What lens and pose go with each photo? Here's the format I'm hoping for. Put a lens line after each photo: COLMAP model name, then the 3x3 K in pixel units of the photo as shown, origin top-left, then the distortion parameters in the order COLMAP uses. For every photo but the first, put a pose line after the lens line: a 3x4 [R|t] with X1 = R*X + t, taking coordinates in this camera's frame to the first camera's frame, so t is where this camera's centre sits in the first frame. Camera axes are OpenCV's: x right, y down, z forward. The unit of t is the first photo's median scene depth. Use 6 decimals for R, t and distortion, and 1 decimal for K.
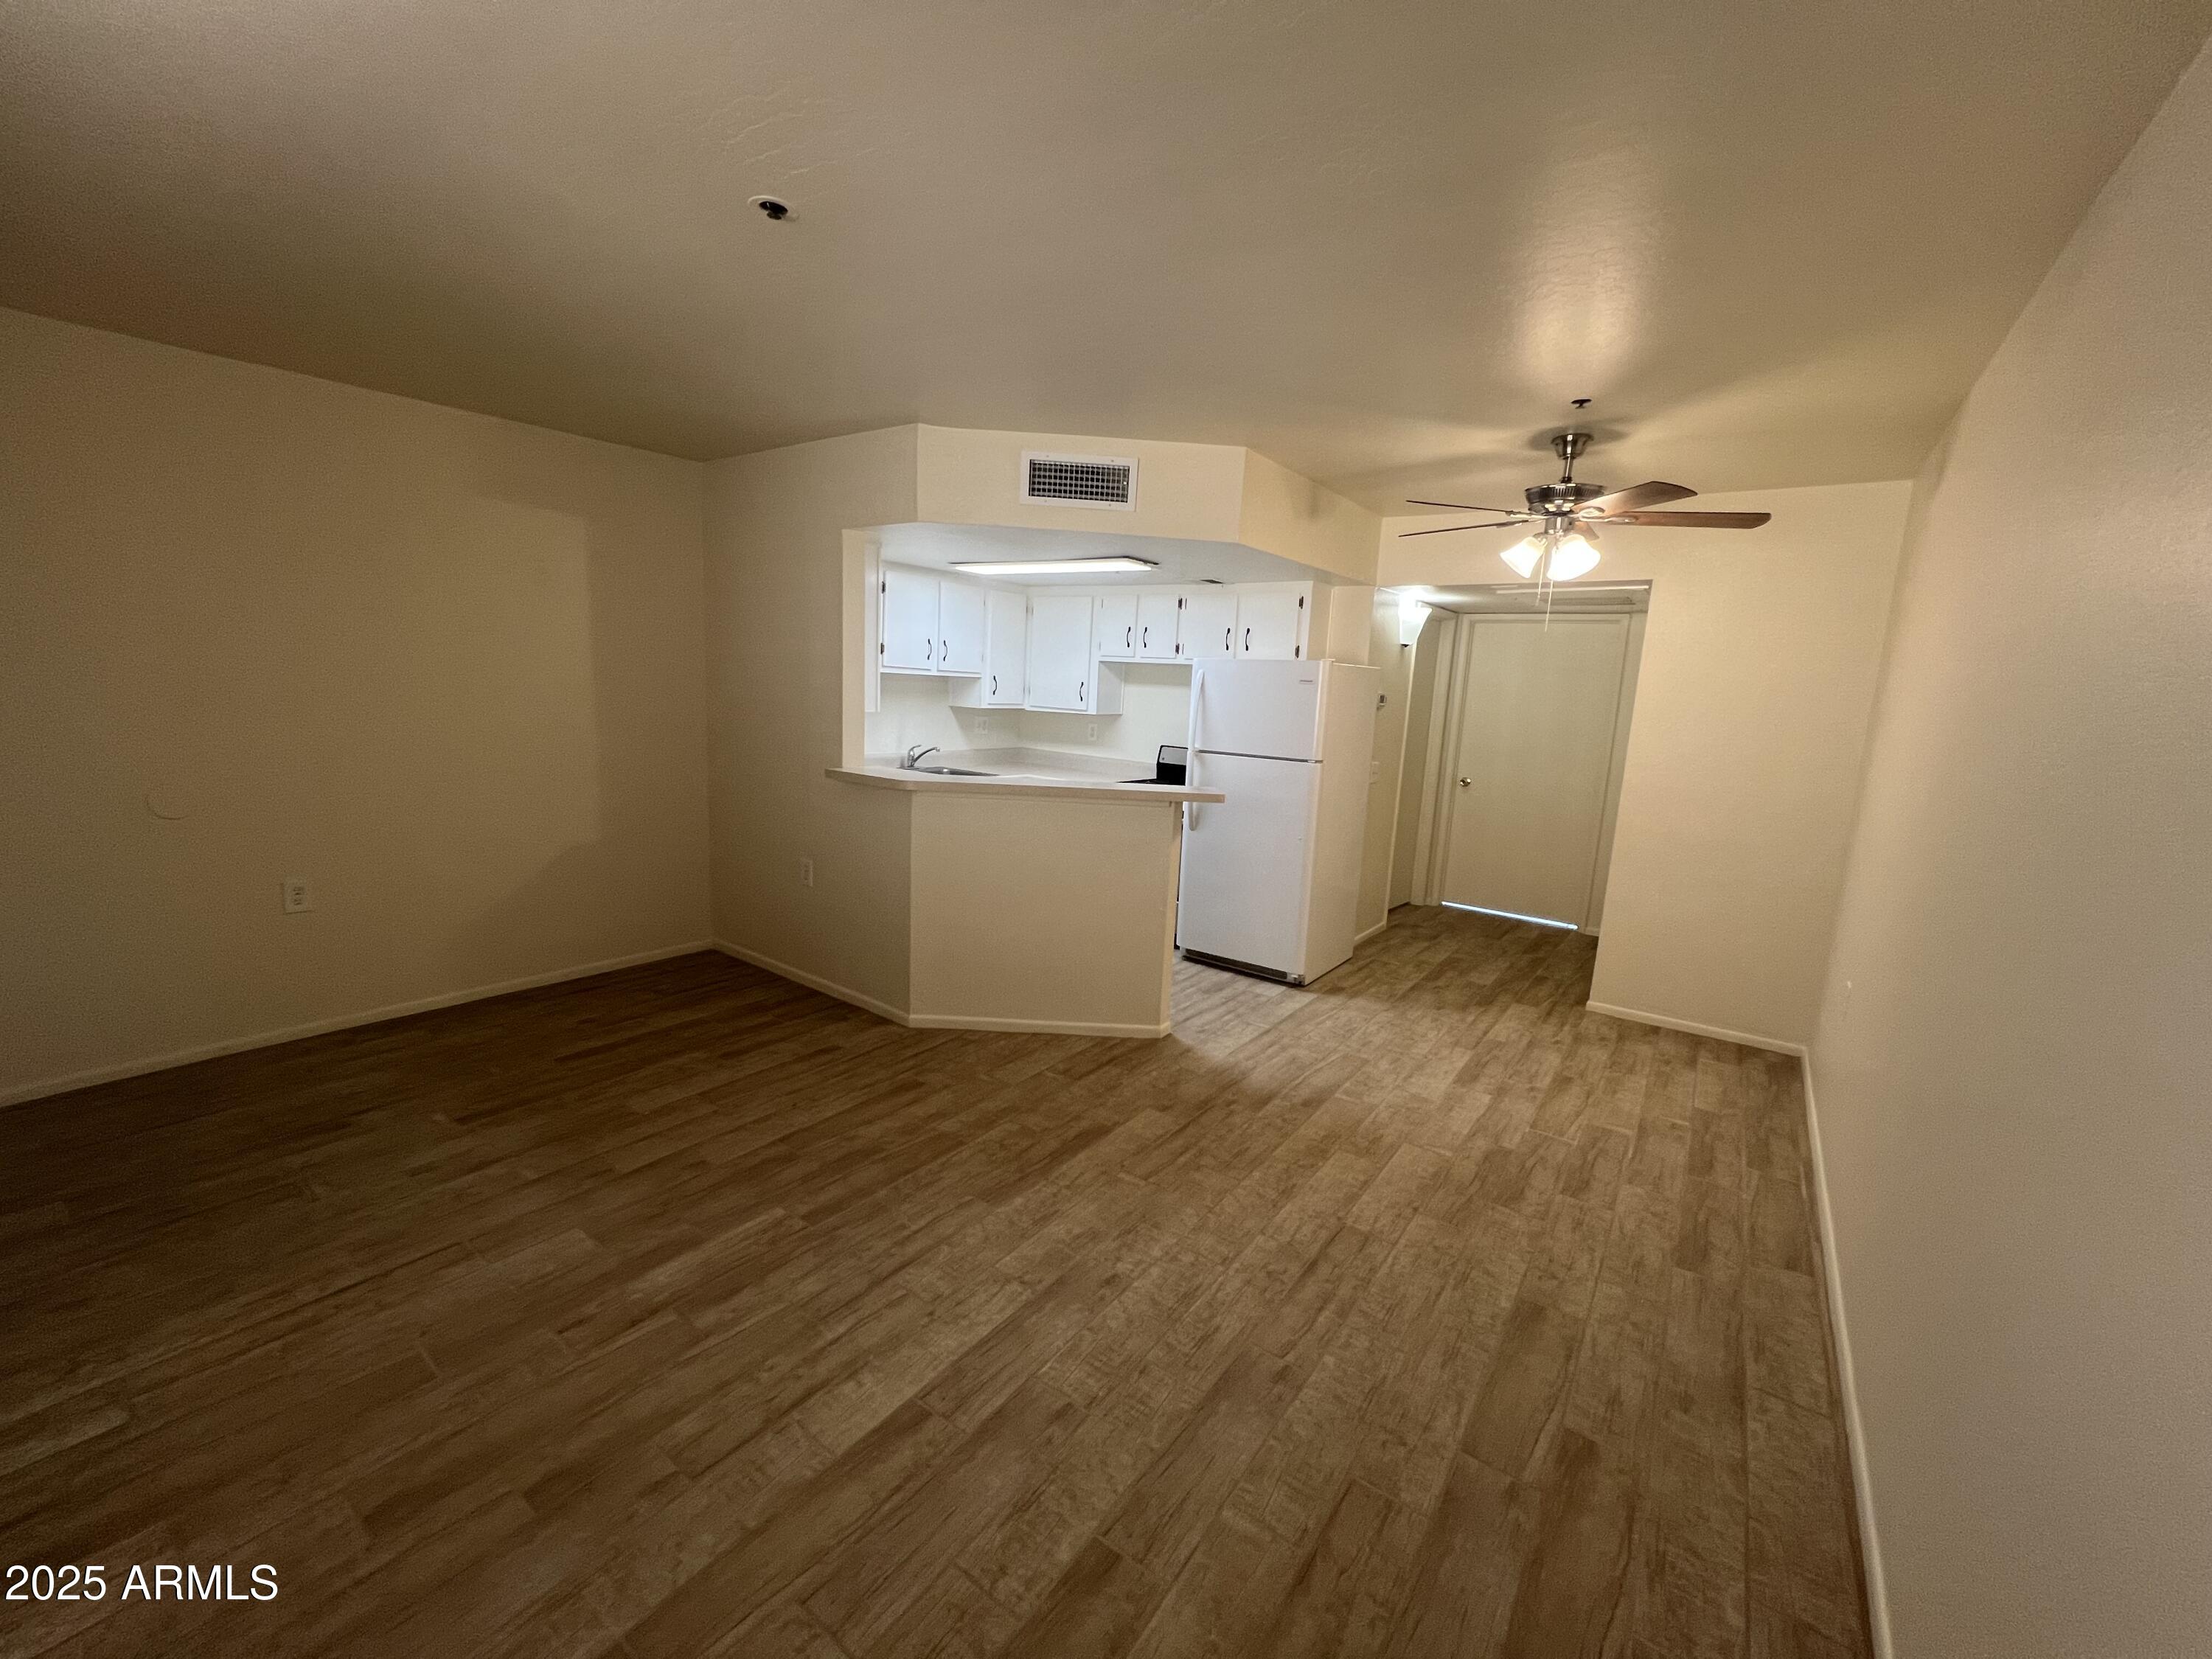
lens RADIAL K [[884.4, 0, 1105.6], [0, 884.4, 817.5], [0, 0, 1]] dist [-0.003282, 0.001065]
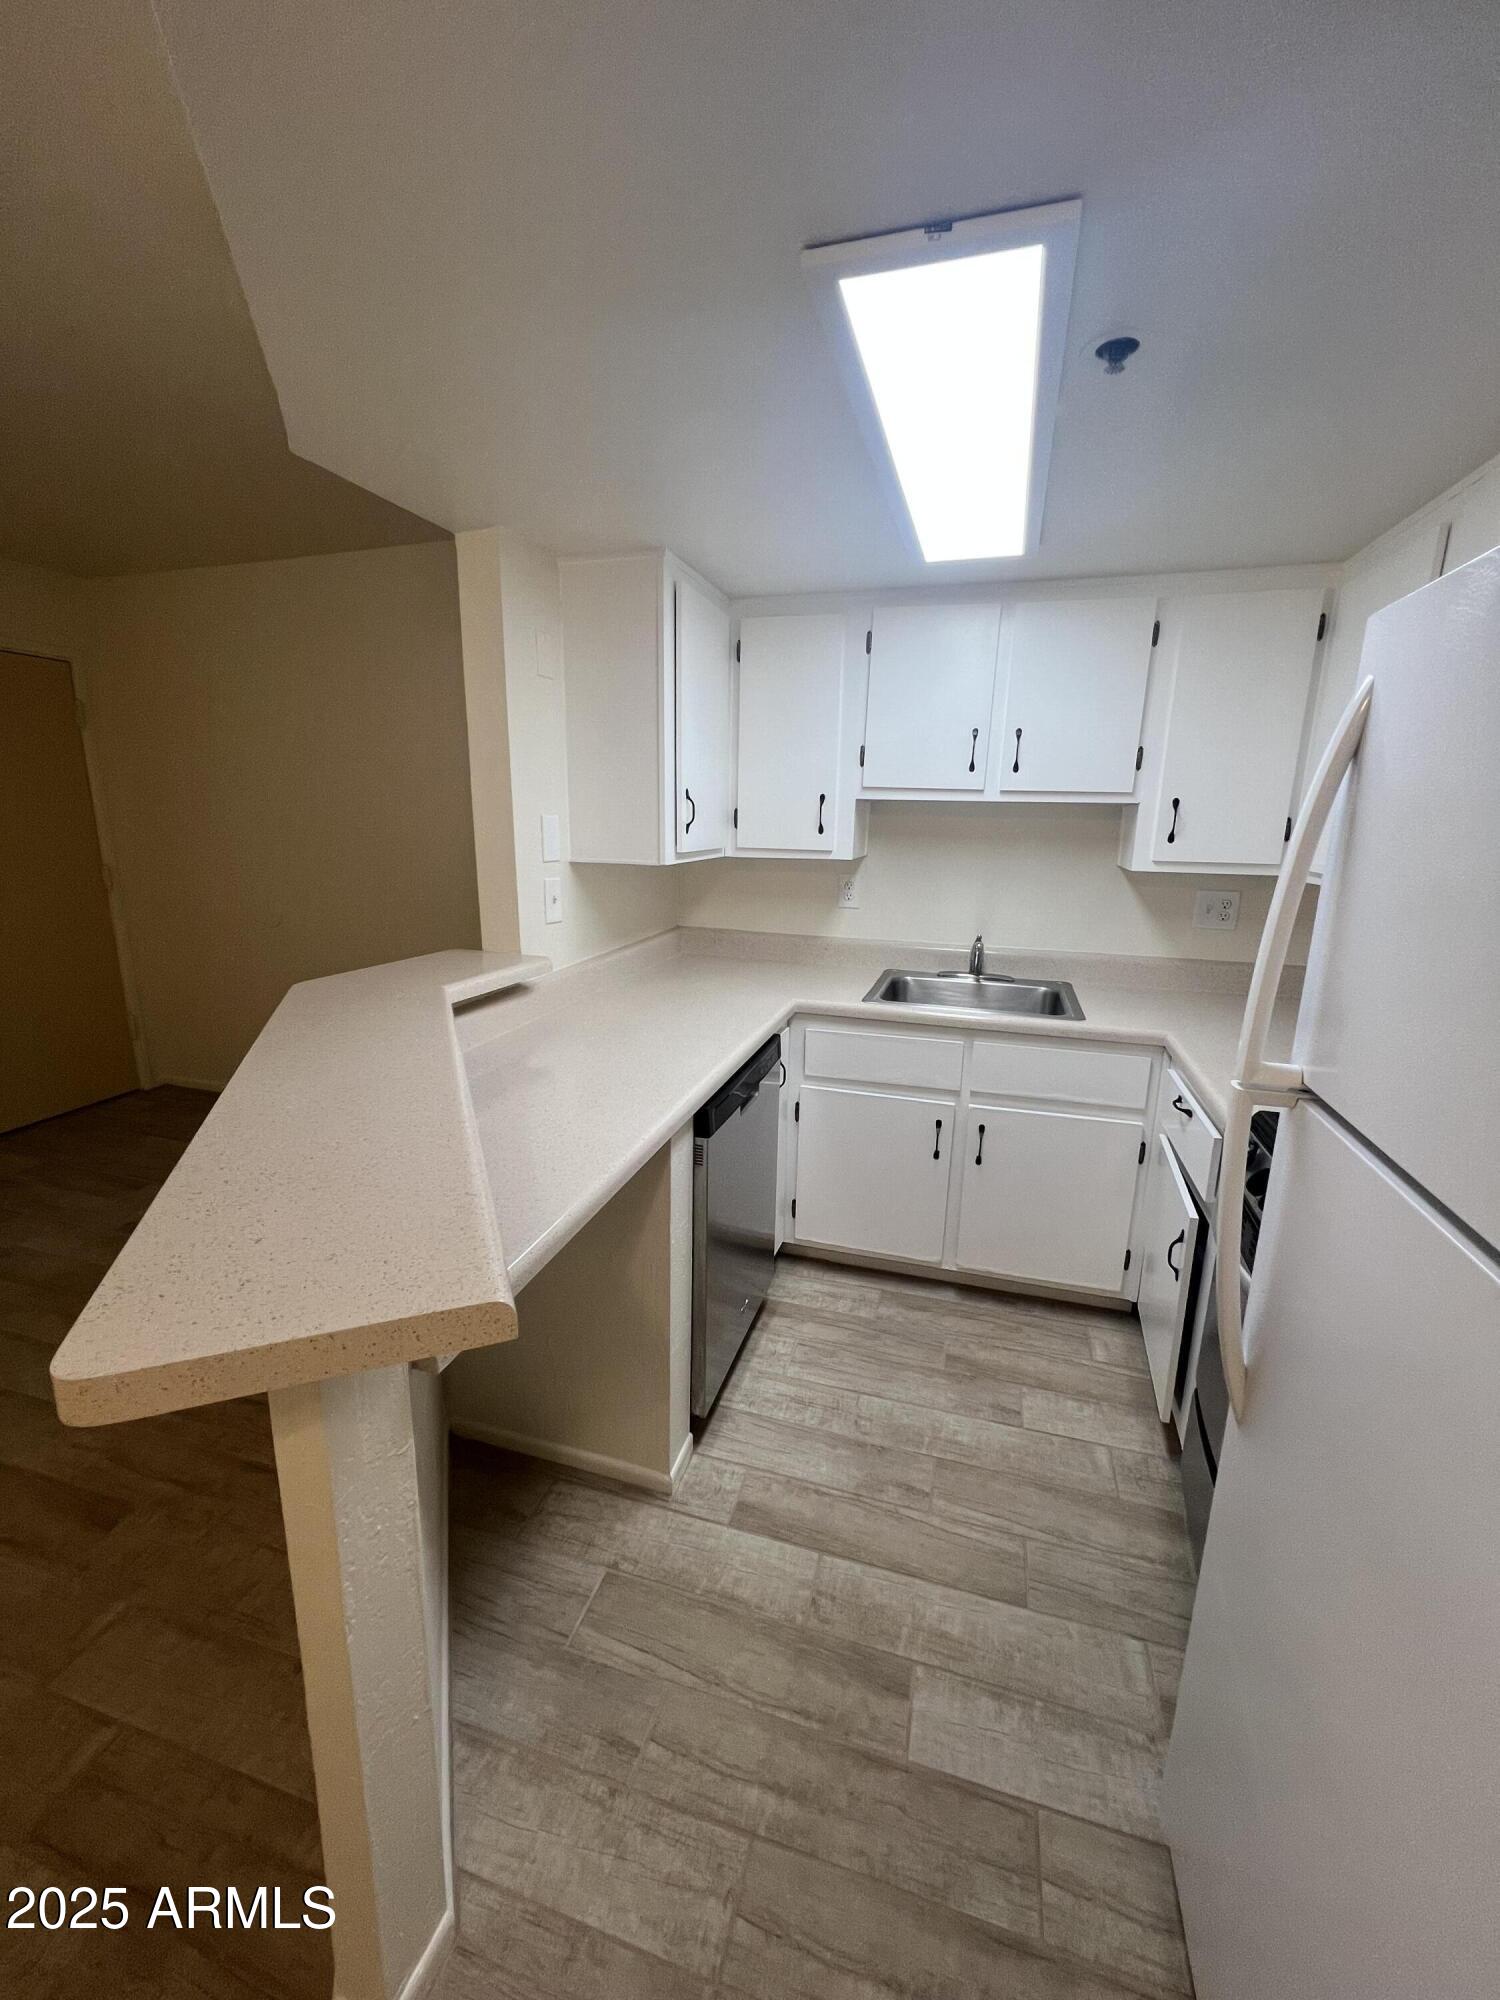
lens RADIAL K [[799.6, 0, 751.8], [0, 799.6, 996.8], [0, 0, 1]] dist [-0.003282, 0.001065]
pose [[0.331200, 0.171209, -0.927898, 0.295518], [-0.145200, 0.980935, 0.129168, -0.130080], [0.932322, 0.091950, 0.349745, 1.038795]]
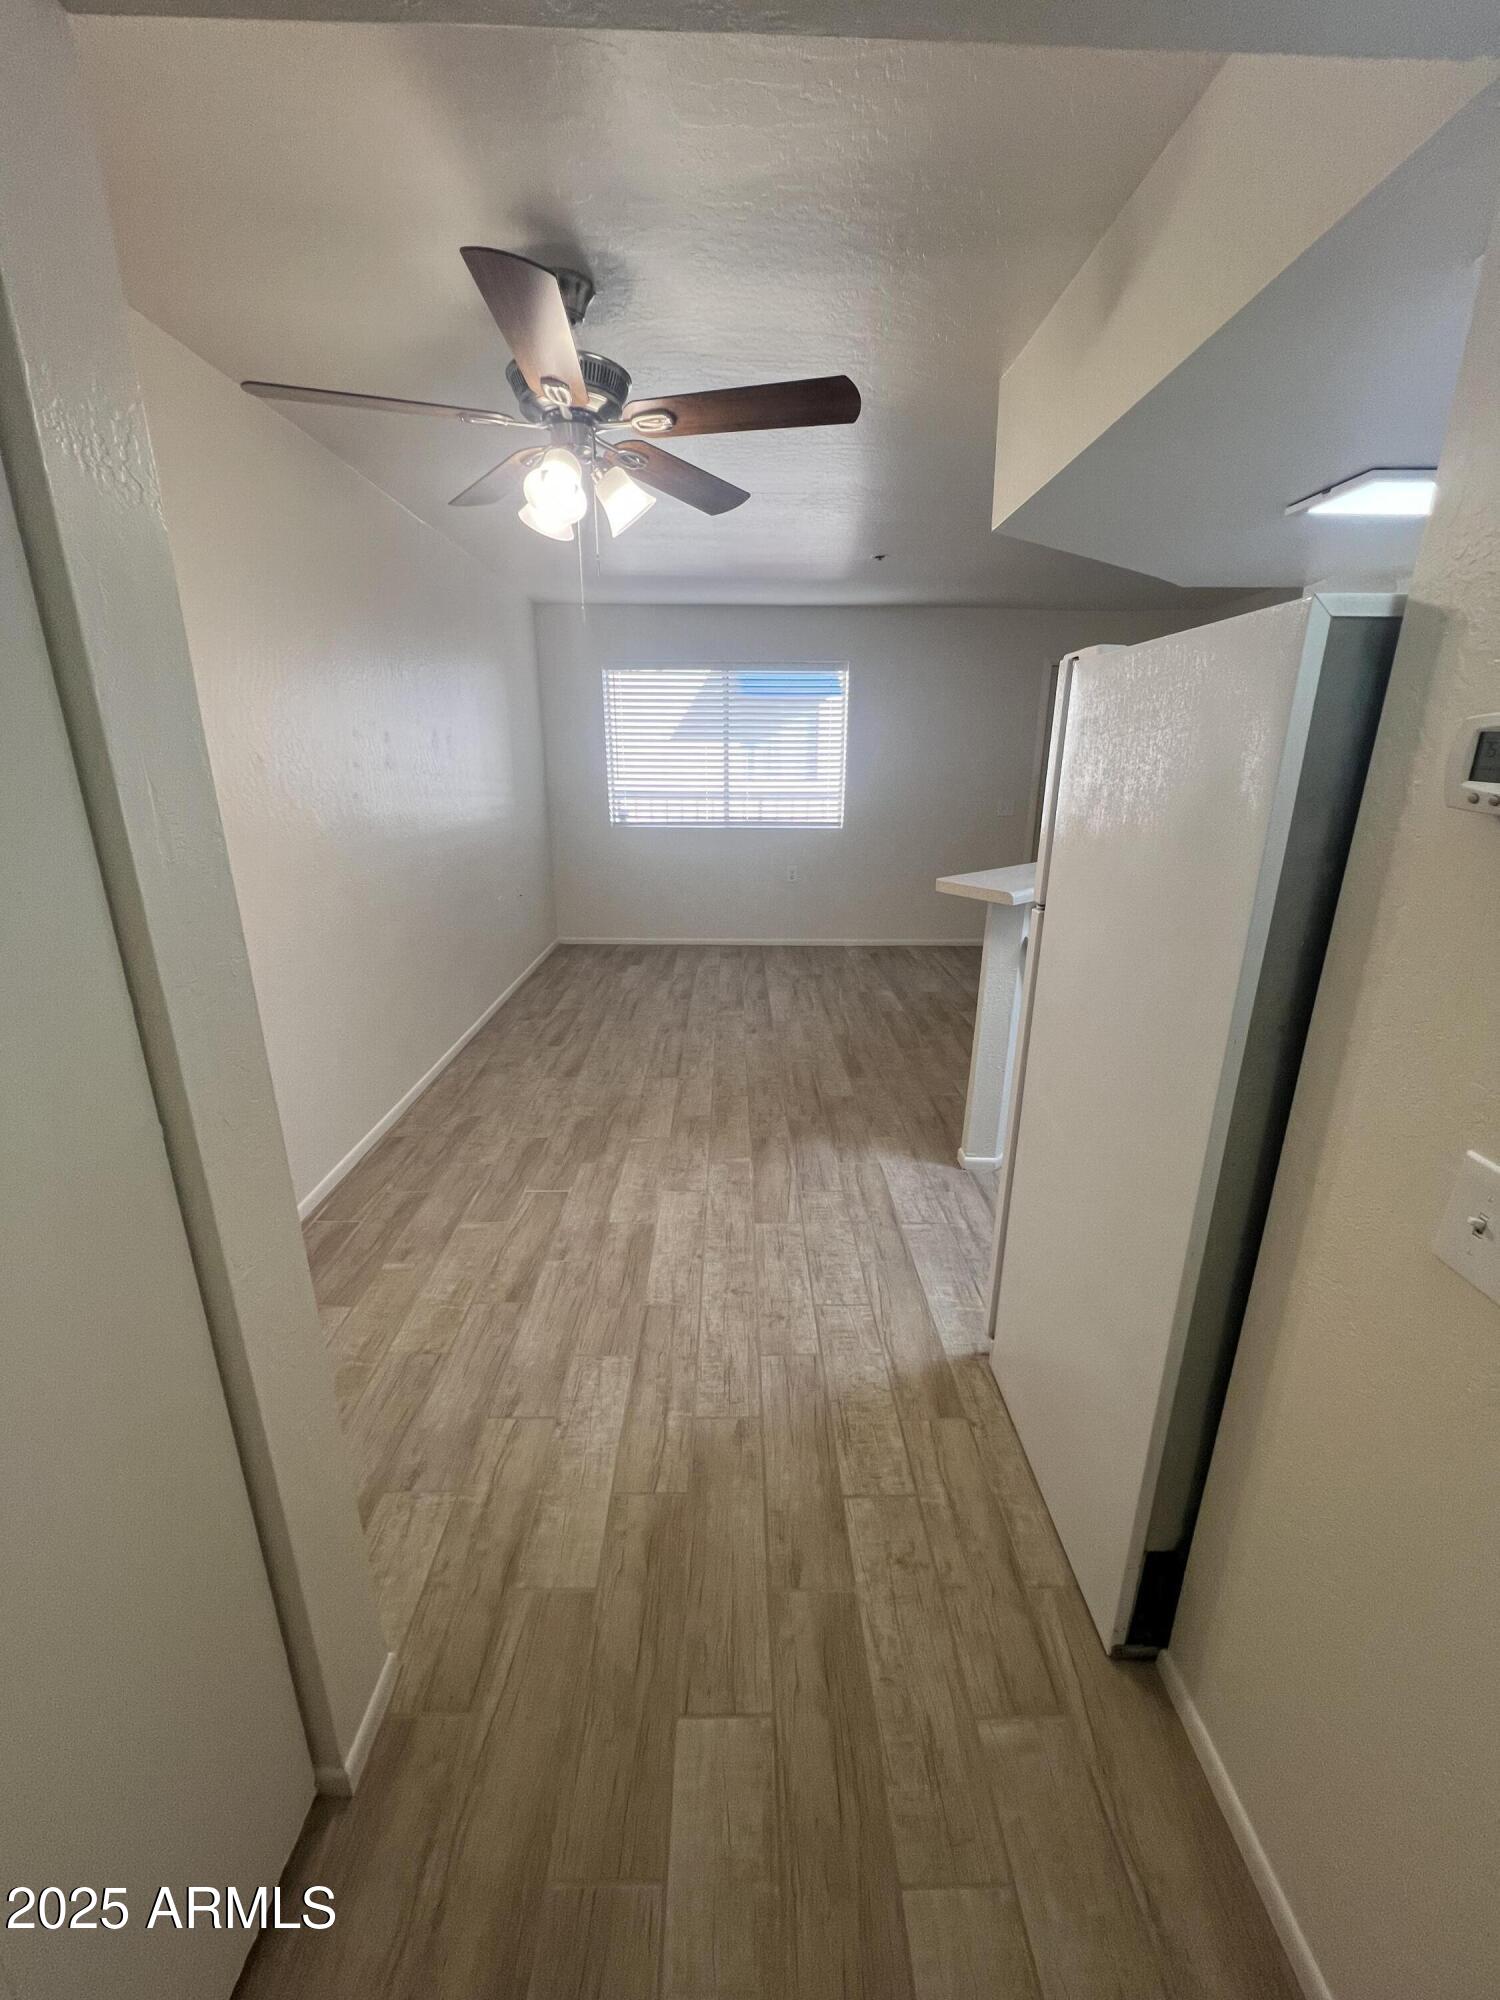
lens RADIAL K [[799.6, 0, 752.5], [0, 799.6, 1002.1], [0, 0, 1]] dist [-0.003282, 0.001065]
pose [[-0.797939, 0.129357, -0.588694, 0.697061], [-0.138301, 0.911345, 0.387715, -0.179614], [0.586657, 0.390790, -0.709307, 1.431607]]
